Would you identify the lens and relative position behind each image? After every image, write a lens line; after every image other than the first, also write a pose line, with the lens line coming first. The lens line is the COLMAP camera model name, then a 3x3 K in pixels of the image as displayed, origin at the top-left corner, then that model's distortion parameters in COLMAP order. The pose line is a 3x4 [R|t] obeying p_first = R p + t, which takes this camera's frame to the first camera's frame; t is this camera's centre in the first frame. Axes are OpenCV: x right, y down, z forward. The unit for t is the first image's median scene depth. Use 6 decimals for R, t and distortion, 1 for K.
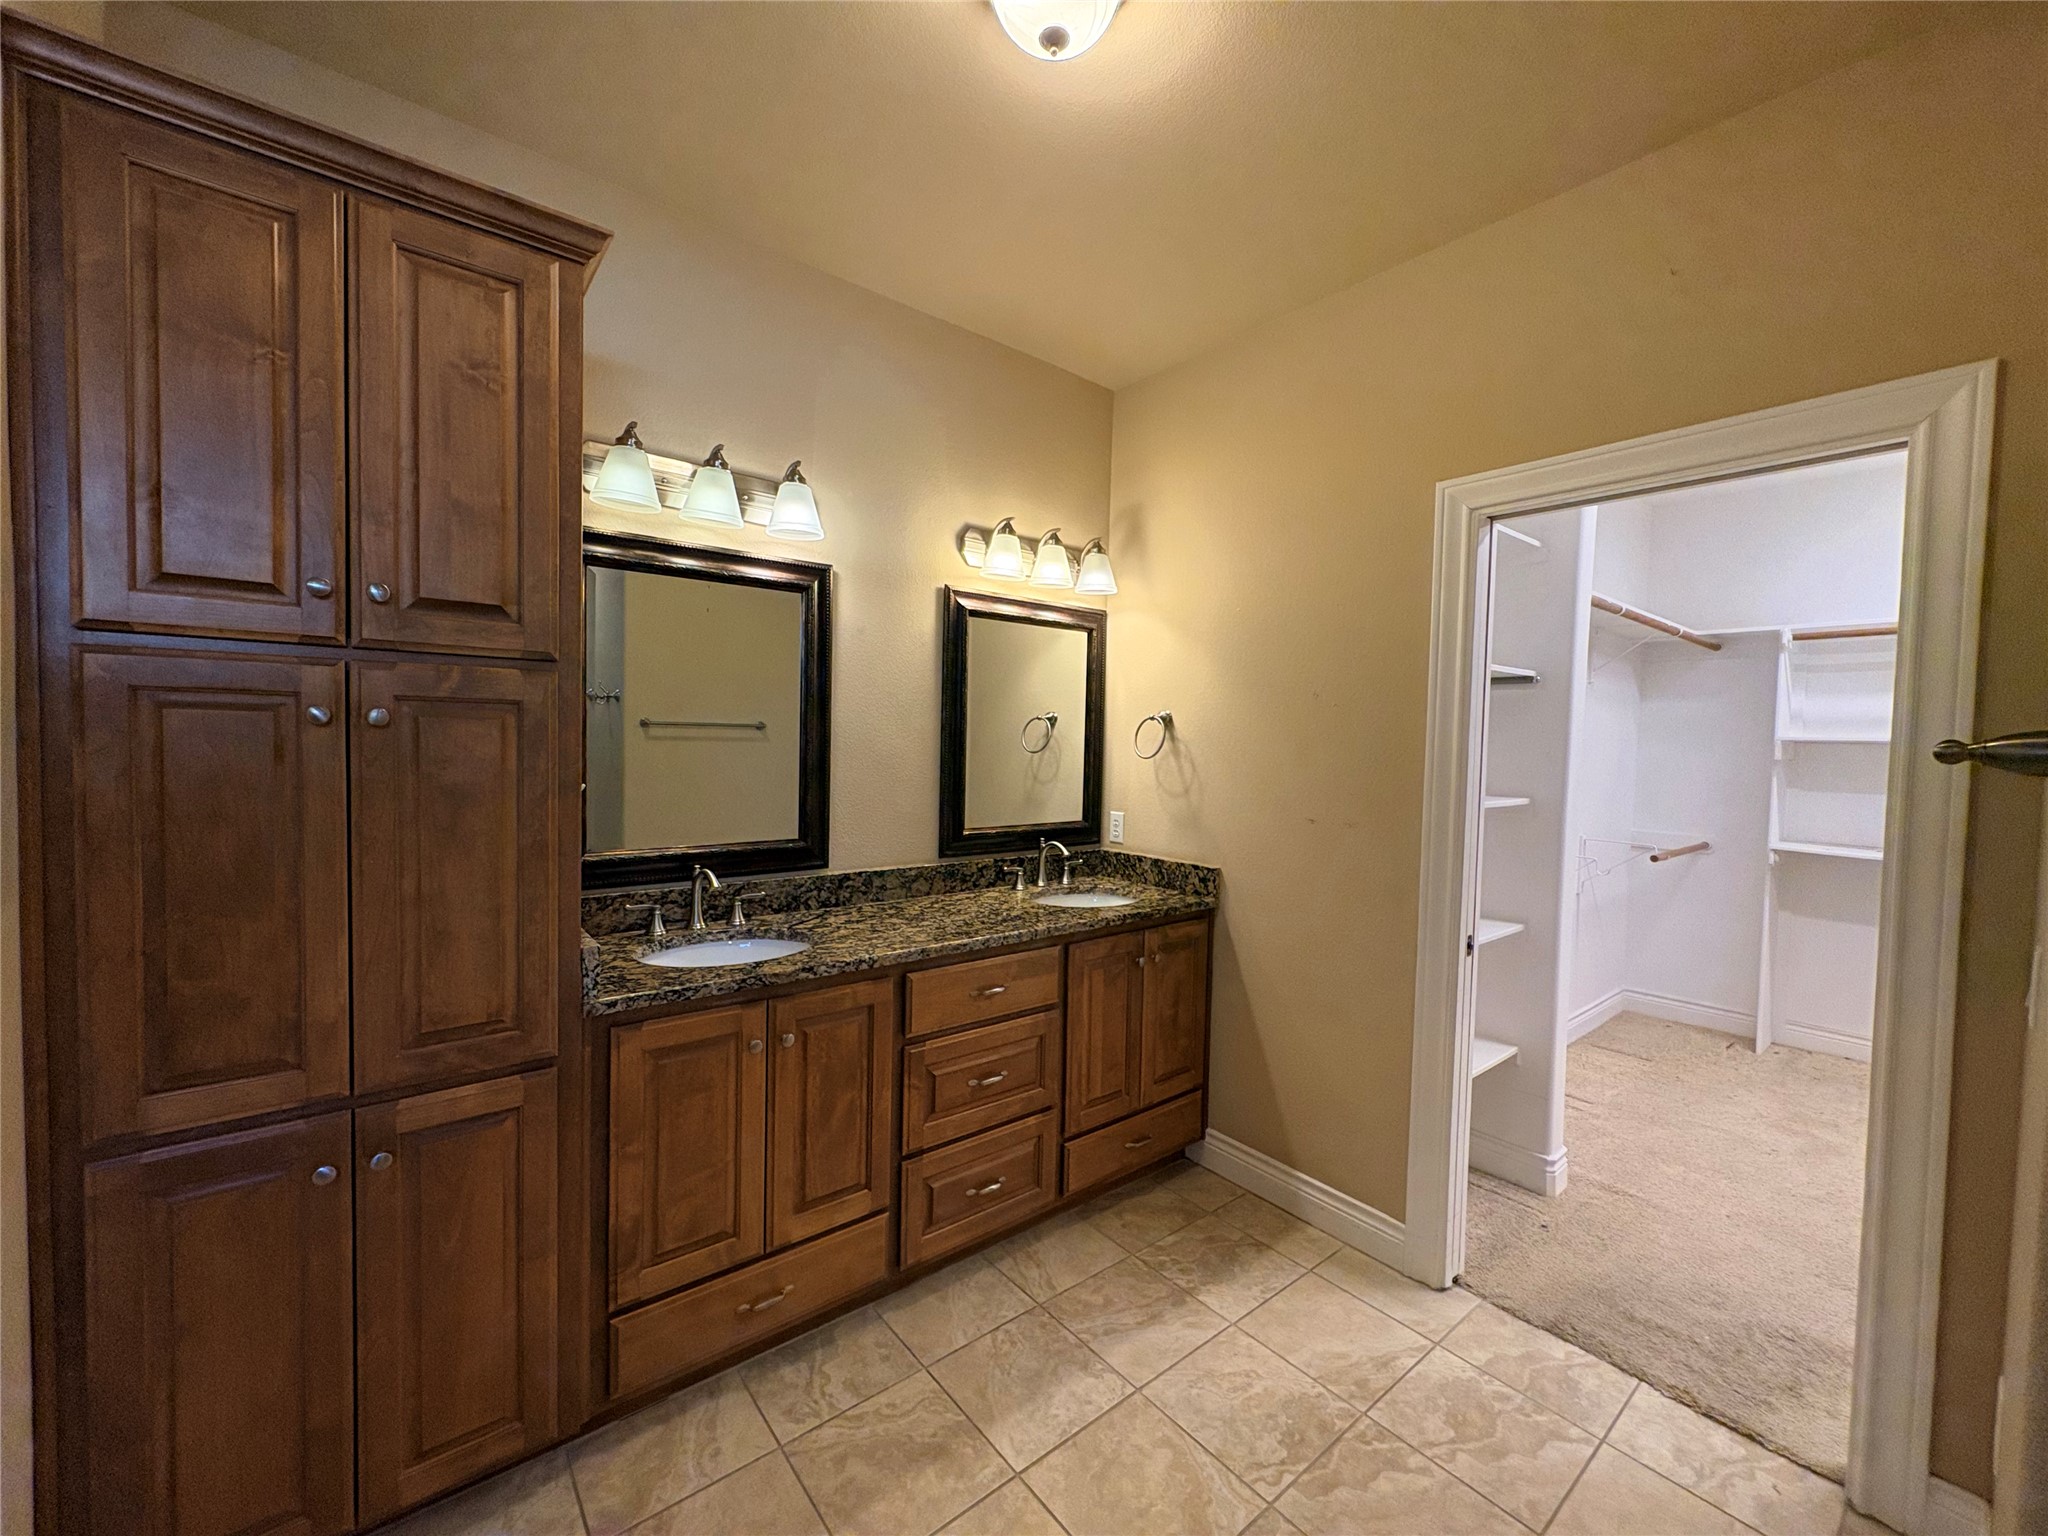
lens RADIAL K [[811.9, 0, 1021.7], [0, 811.9, 762.5], [0, 0, 1]] dist [-0.002873, 0.000359]
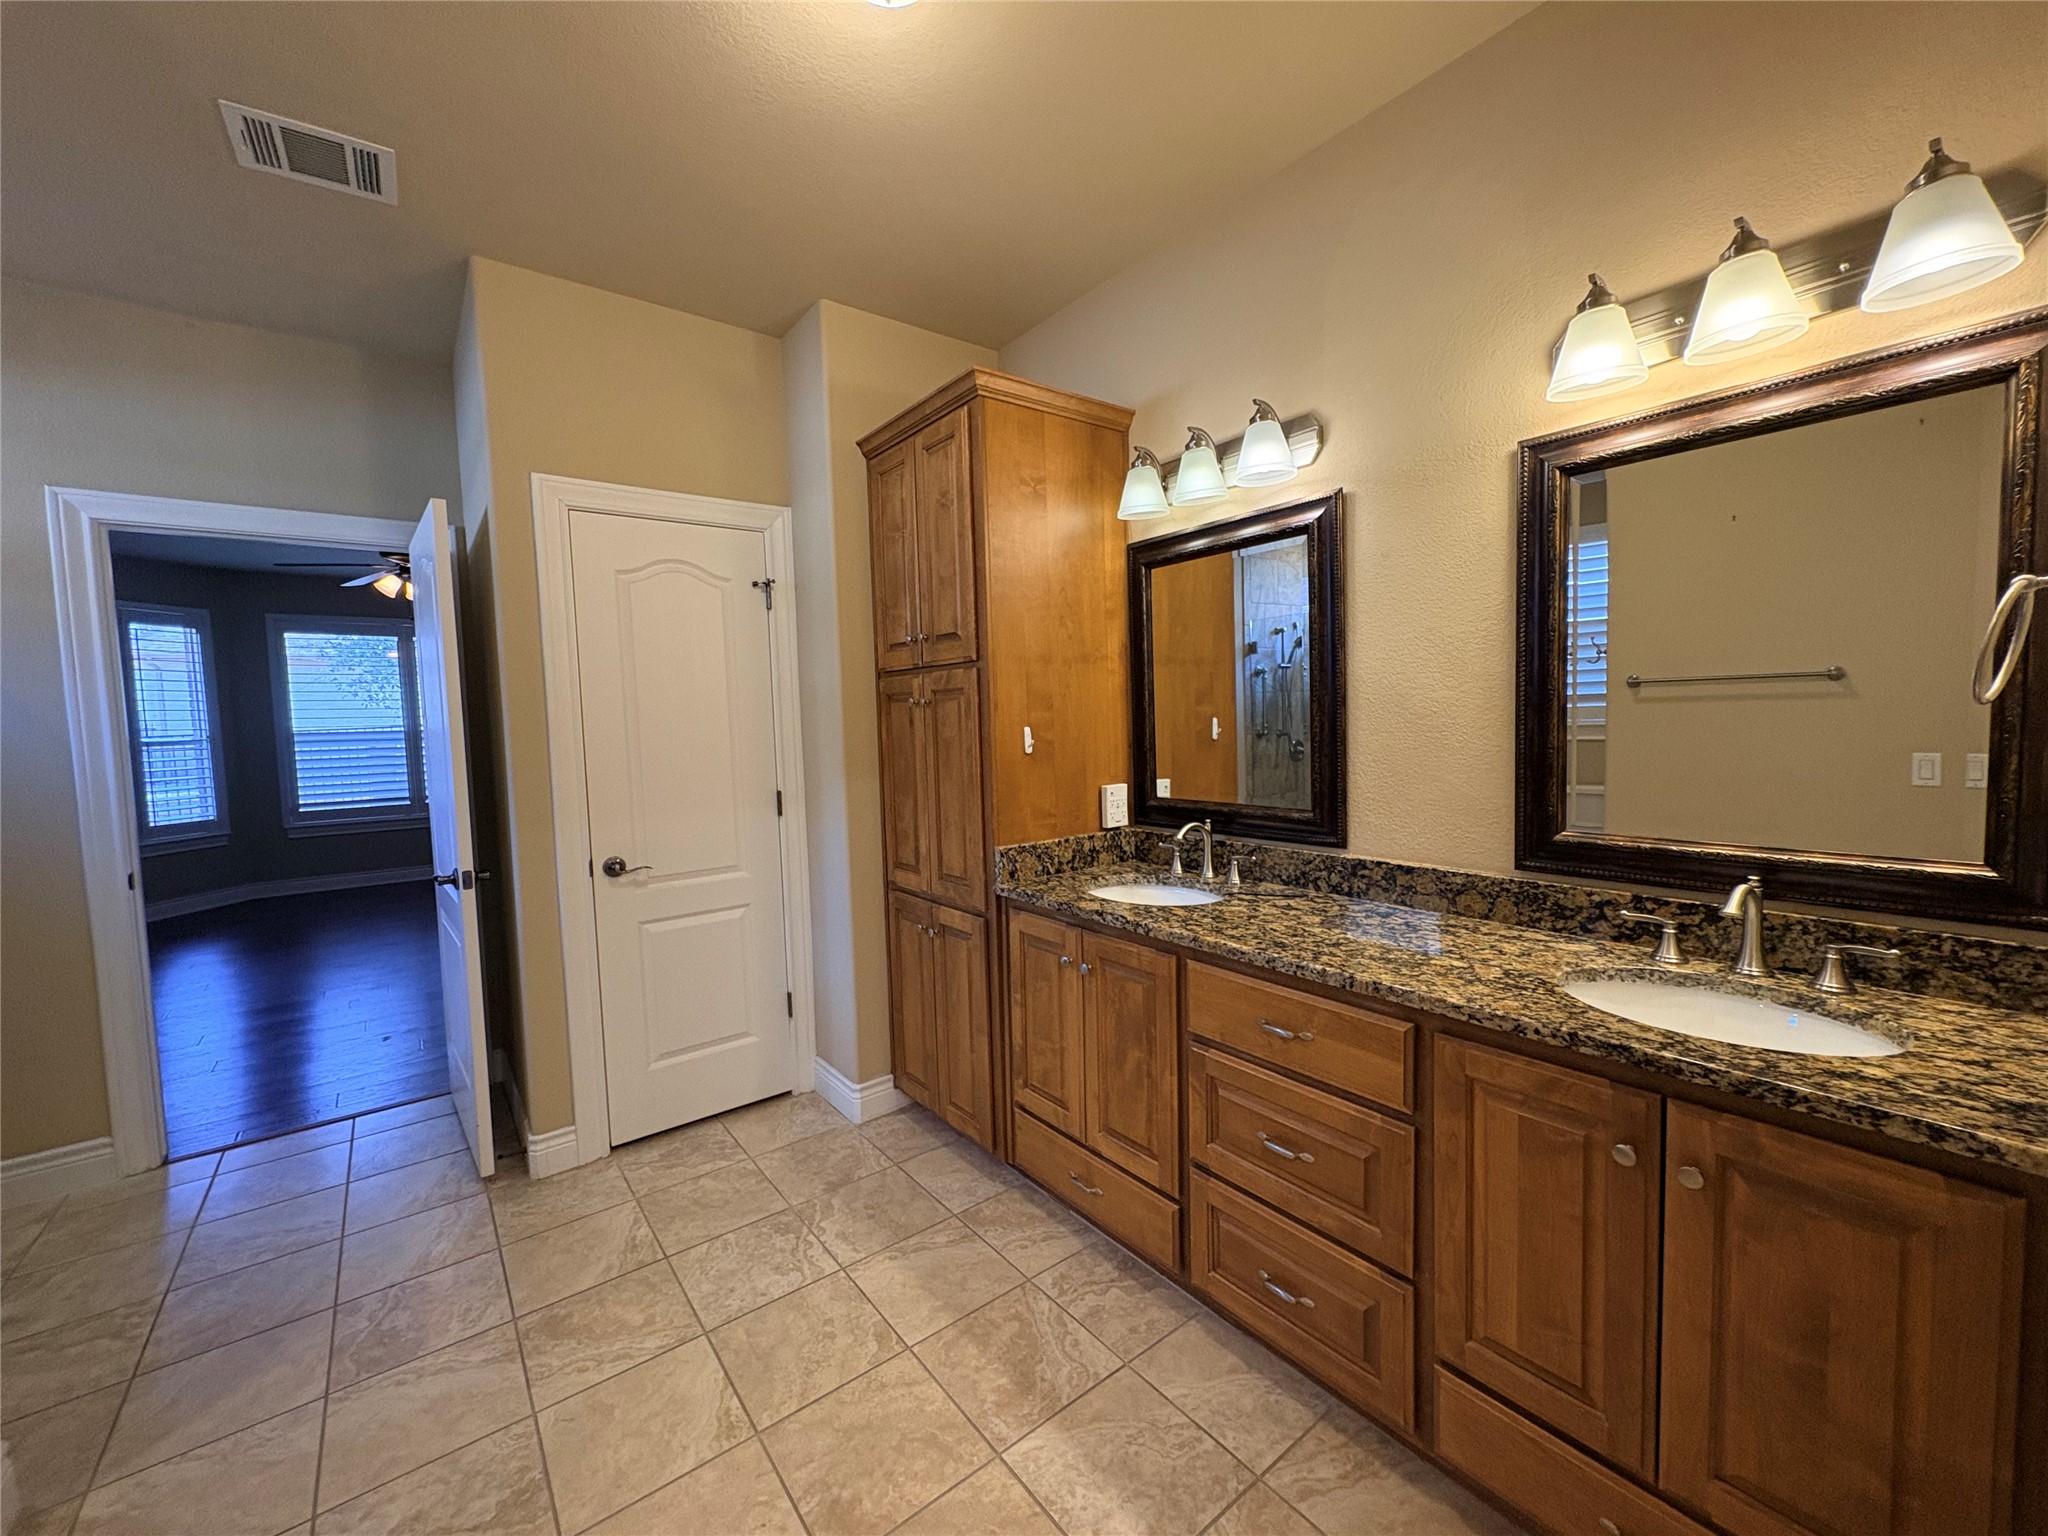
lens RADIAL K [[811.9, 0, 1032.8], [0, 811.9, 770.7], [0, 0, 1]] dist [-0.002873, 0.000359]
pose [[-0.017476, 0.039298, -0.999075, 0.736567], [-0.002725, 0.999222, 0.039352, 0.019229], [0.999844, 0.003410, -0.017355, 0.835949]]
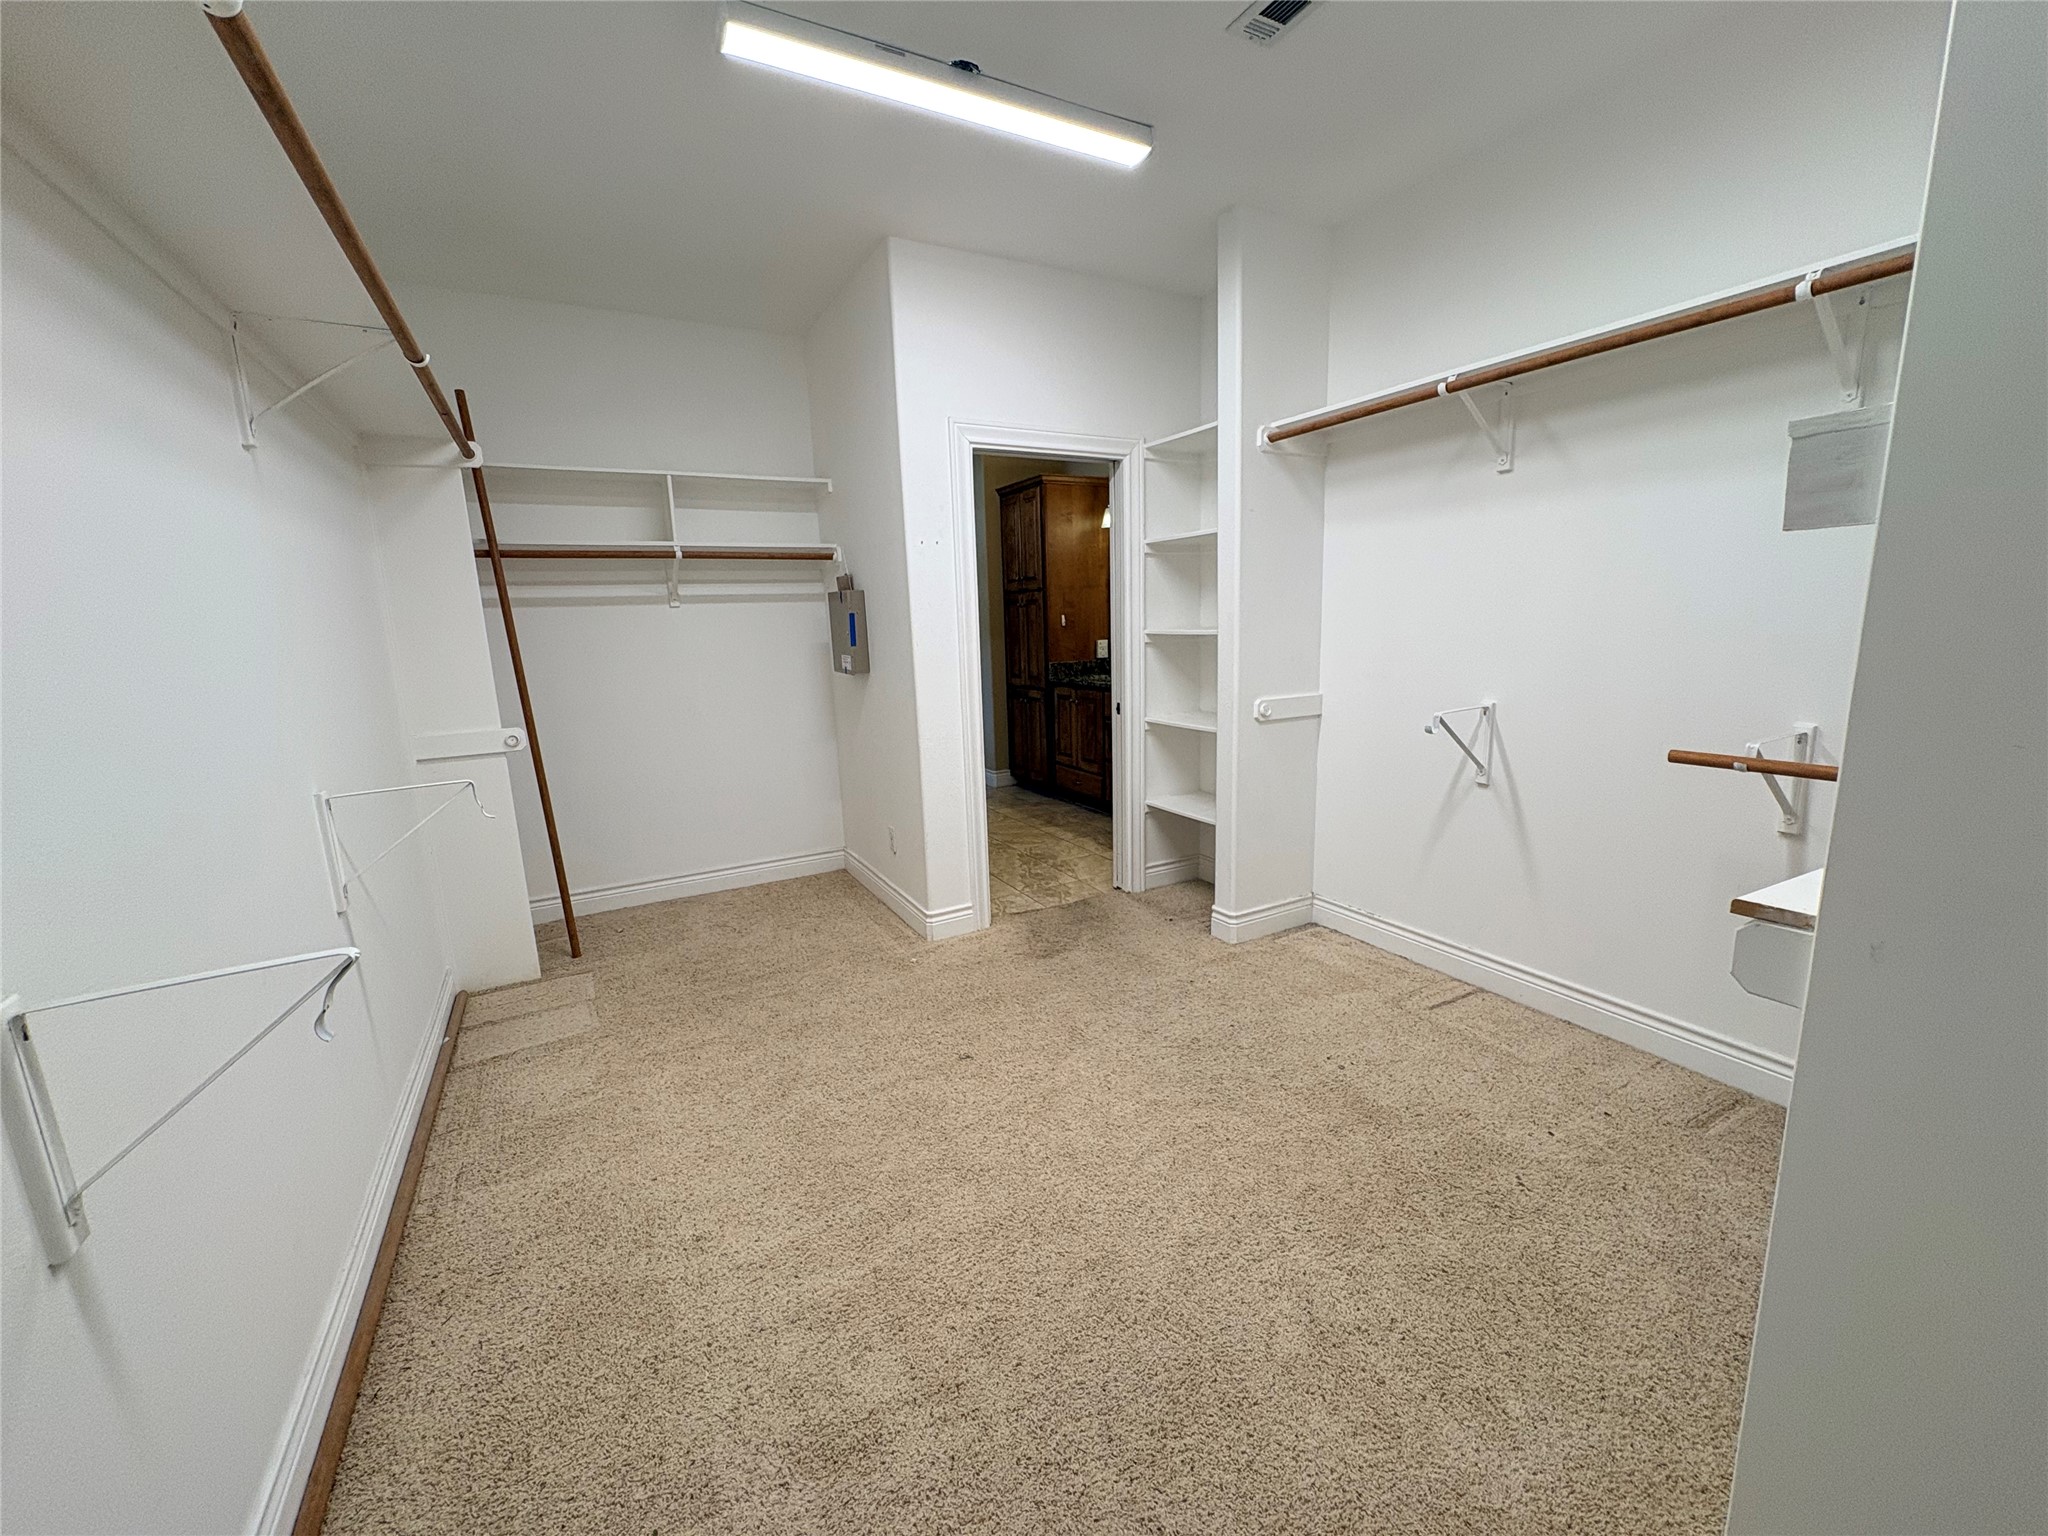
lens RADIAL K [[811.9, 0, 1022.6], [0, 811.9, 775.3], [0, 0, 1]] dist [-0.002873, 0.000359]
pose [[-0.178737, 0.166086, -0.969778, 2.543635], [-0.003786, 0.985526, 0.169481, 0.075832], [0.983890, 0.033964, -0.175521, 1.200128]]
